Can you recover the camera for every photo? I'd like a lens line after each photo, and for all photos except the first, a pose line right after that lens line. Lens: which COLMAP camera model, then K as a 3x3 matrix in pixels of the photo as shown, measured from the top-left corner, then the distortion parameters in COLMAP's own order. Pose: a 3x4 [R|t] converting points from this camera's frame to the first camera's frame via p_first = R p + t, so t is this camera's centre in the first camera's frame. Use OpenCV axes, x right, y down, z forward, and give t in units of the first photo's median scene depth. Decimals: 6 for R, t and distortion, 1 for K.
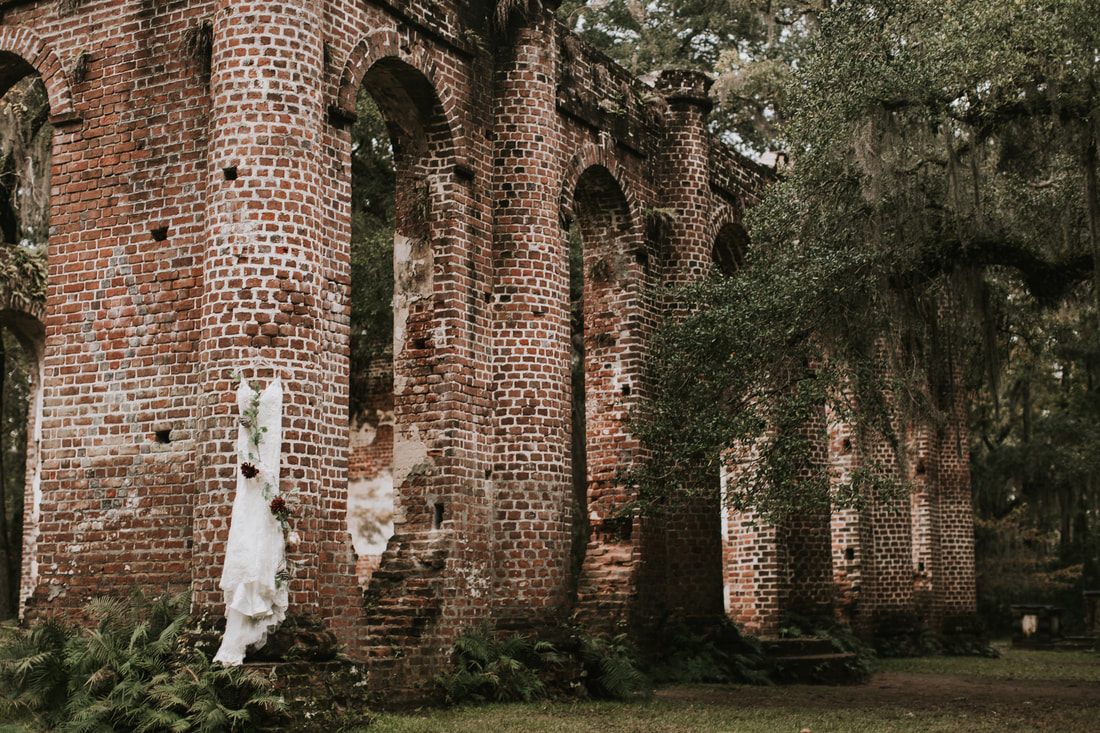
lens RADIAL K [[1653.6, 0, 527.5], [0, 1653.6, 366.6], [0, 0, 1]] dist [-0.020713, -0.214003]
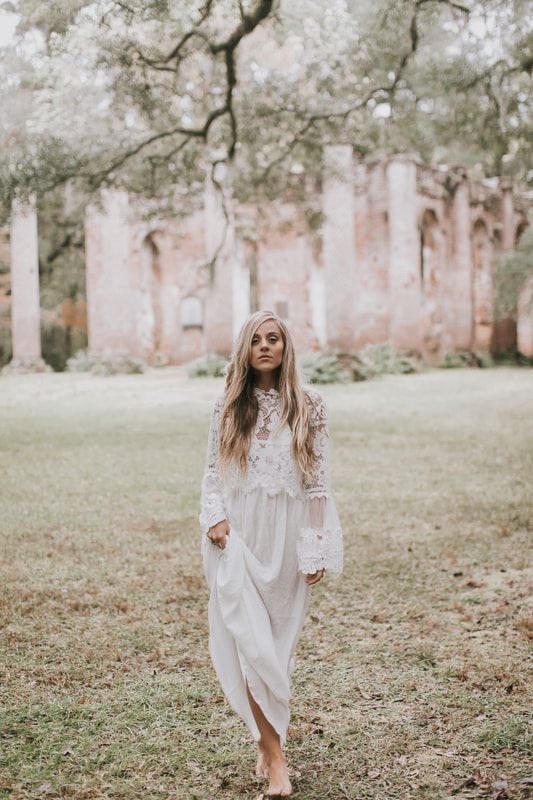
lens RADIAL K [[1209.5, 0, 266.5], [0, 1209.5, 400.0], [0, 0, 1]] dist [-0.026959, -0.130080]
pose [[0.992707, -0.013433, -0.119800, -0.116861], [0.034907, 0.983229, 0.179004, -0.251451], [0.115386, -0.181881, 0.976527, -1.839046]]
